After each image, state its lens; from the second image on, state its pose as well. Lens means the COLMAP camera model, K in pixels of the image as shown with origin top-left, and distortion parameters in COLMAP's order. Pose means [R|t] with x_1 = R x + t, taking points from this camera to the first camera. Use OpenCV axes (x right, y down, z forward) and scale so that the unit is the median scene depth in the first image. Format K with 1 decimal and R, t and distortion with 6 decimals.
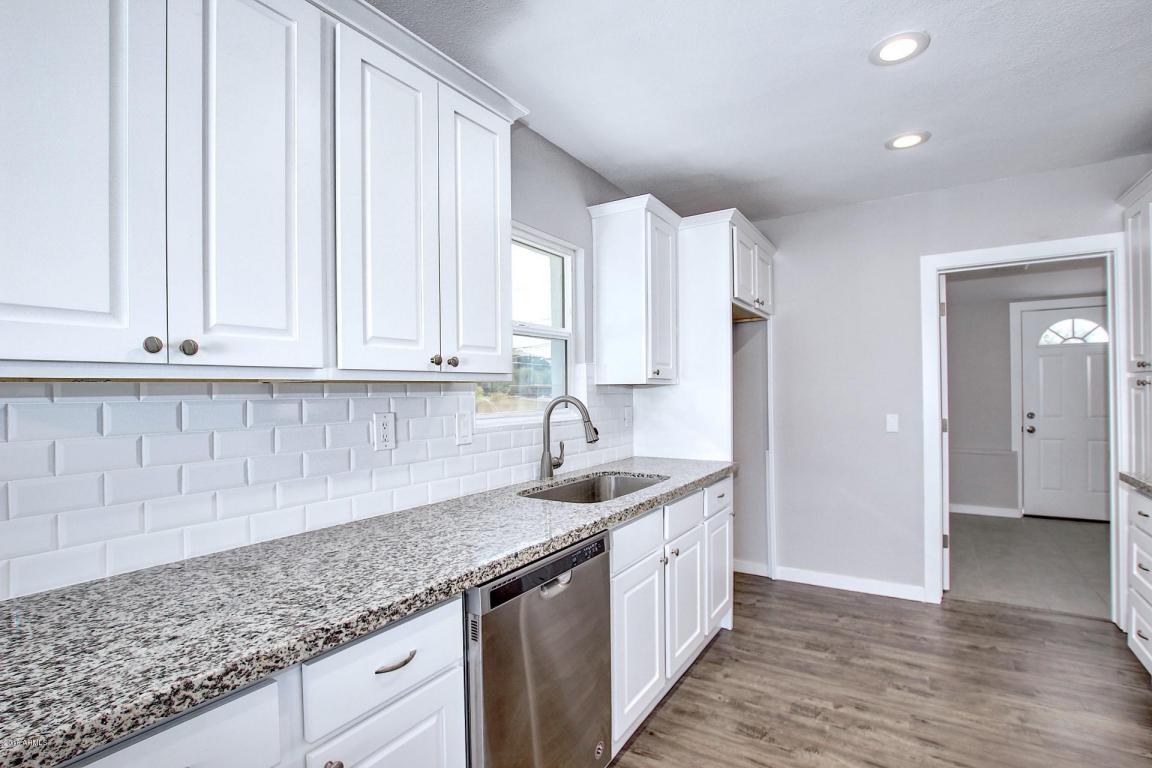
lens RADIAL K [[535.4, 0, 573.9], [0, 535.4, 392.4], [0, 0, 1]] dist [-0.037505, 0.006271]
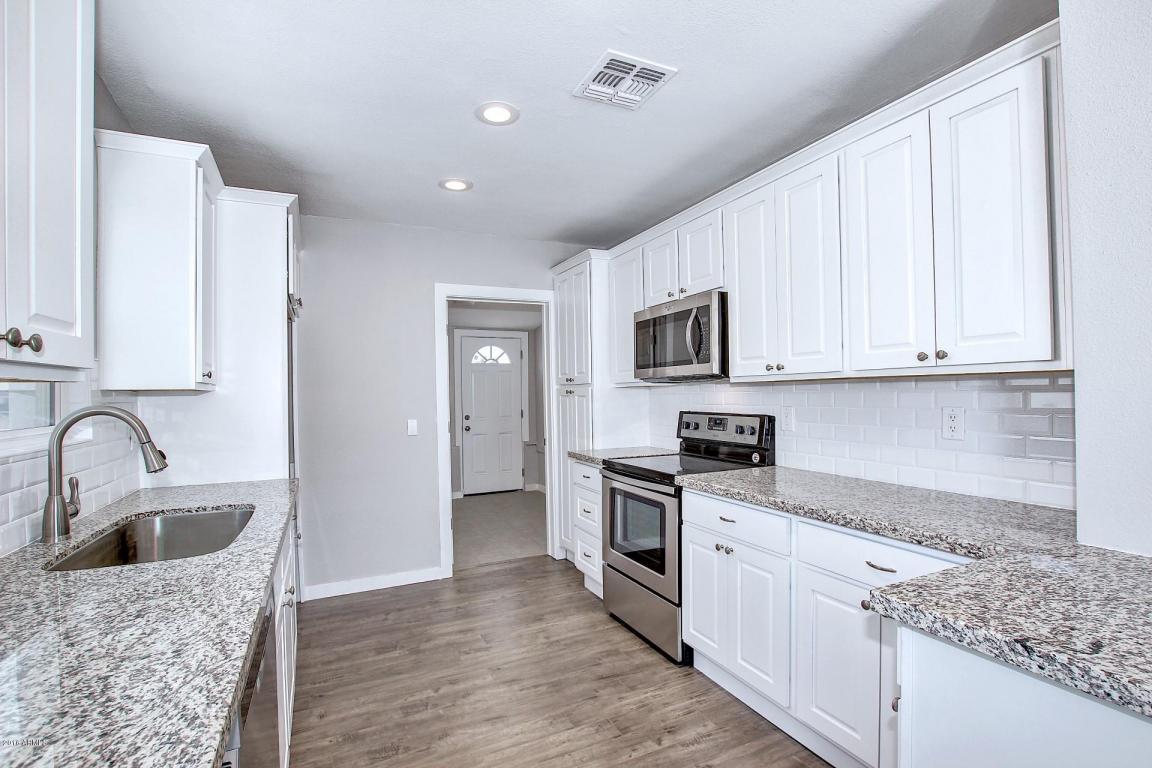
lens RADIAL K [[535.4, 0, 573.9], [0, 535.4, 392.4], [0, 0, 1]] dist [-0.037505, 0.006271]
pose [[0.523088, 0.006246, 0.852256, -0.240902], [0.009869, 0.999862, -0.013385, 0.004142], [-0.852222, 0.015412, 0.522954, 0.158885]]
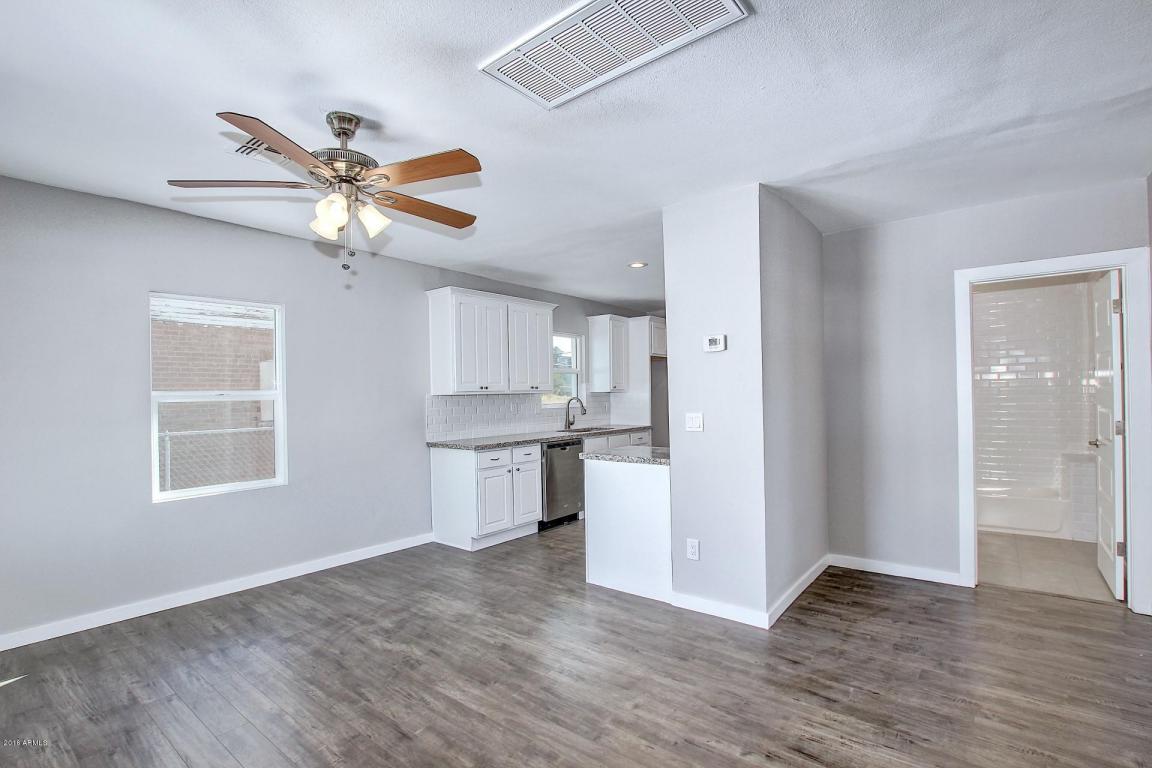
lens RADIAL K [[535.4, 0, 573.9], [0, 535.4, 392.4], [0, 0, 1]] dist [-0.037505, 0.006271]
pose [[0.995468, -0.005912, -0.094908, 0.221565], [0.005716, 0.999981, -0.002332, -0.010200], [0.094920, 0.001778, 0.995483, -1.549149]]
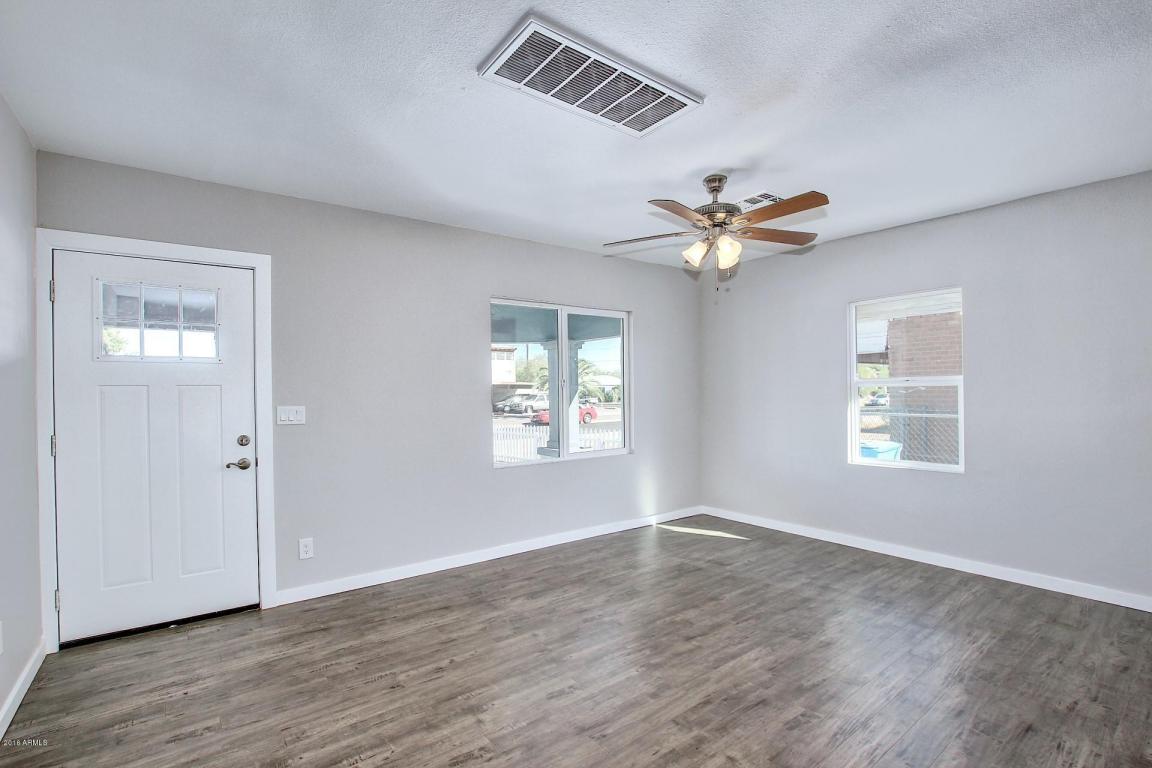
lens RADIAL K [[535.4, 0, 573.9], [0, 535.4, 392.4], [0, 0, 1]] dist [-0.037505, 0.006271]
pose [[-0.334162, 0.016141, -0.942377, 0.992830], [0.014535, 0.999823, 0.011971, -0.010569], [0.942404, -0.009697, -0.334337, -0.617528]]
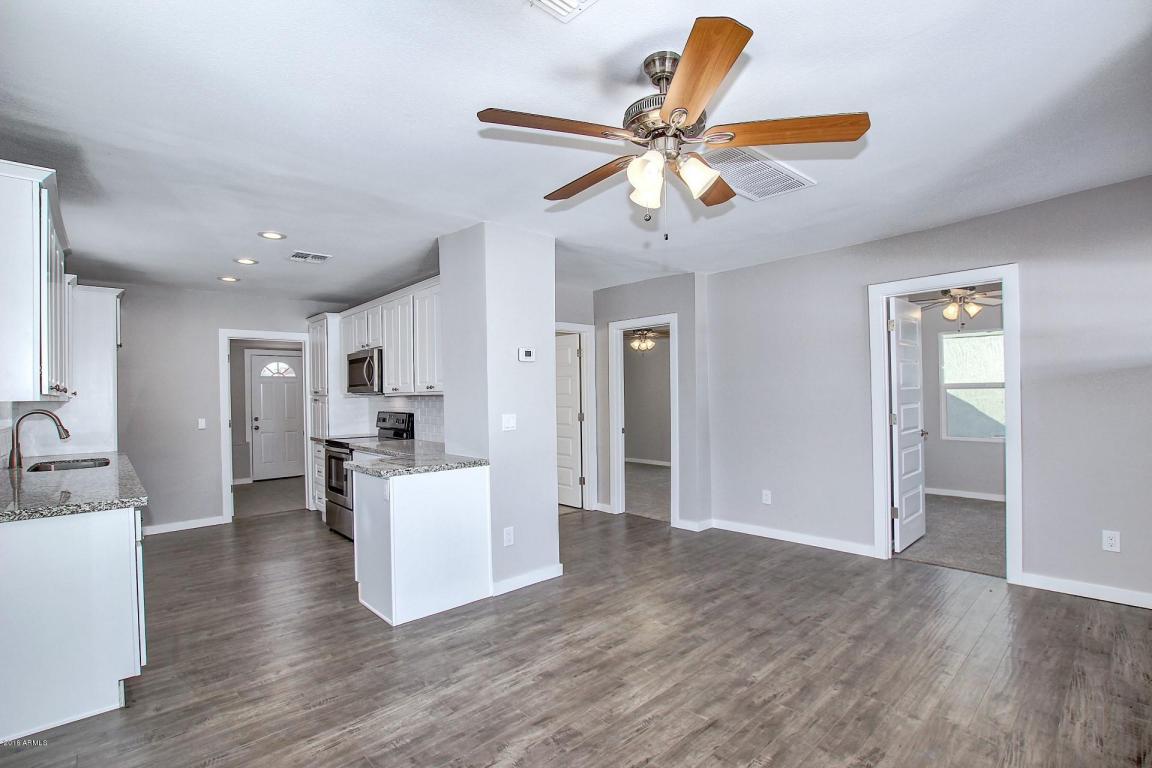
lens RADIAL K [[535.4, 0, 573.9], [0, 535.4, 392.4], [0, 0, 1]] dist [-0.037505, 0.006271]
pose [[0.248460, 0.011583, 0.968573, -0.983872], [0.015321, 0.999756, -0.015886, 0.004040], [-0.968521, 0.018787, 0.248222, -0.768238]]
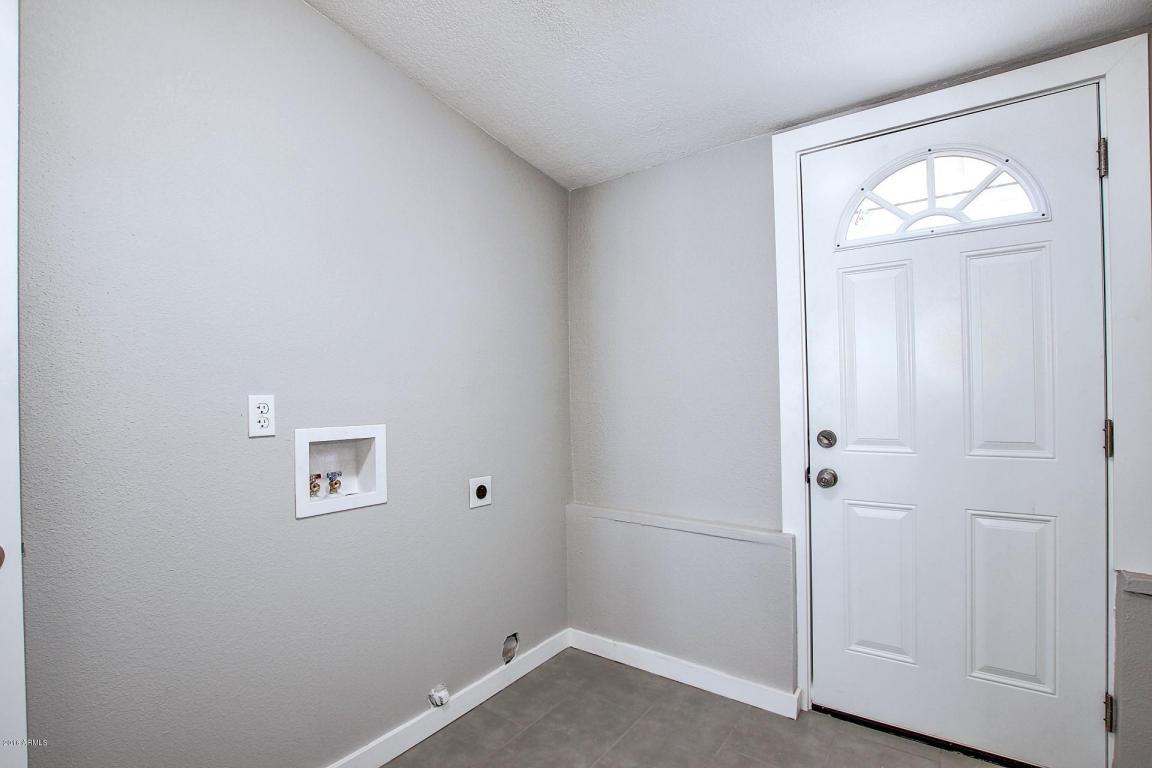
lens RADIAL K [[535.4, 0, 573.9], [0, 535.4, 392.4], [0, 0, 1]] dist [-0.037505, 0.006271]
pose [[0.998574, -0.004150, -0.053228, 1.464675], [0.003907, 0.999981, -0.004681, 0.026570], [0.053247, 0.004466, 0.998571, 1.264870]]
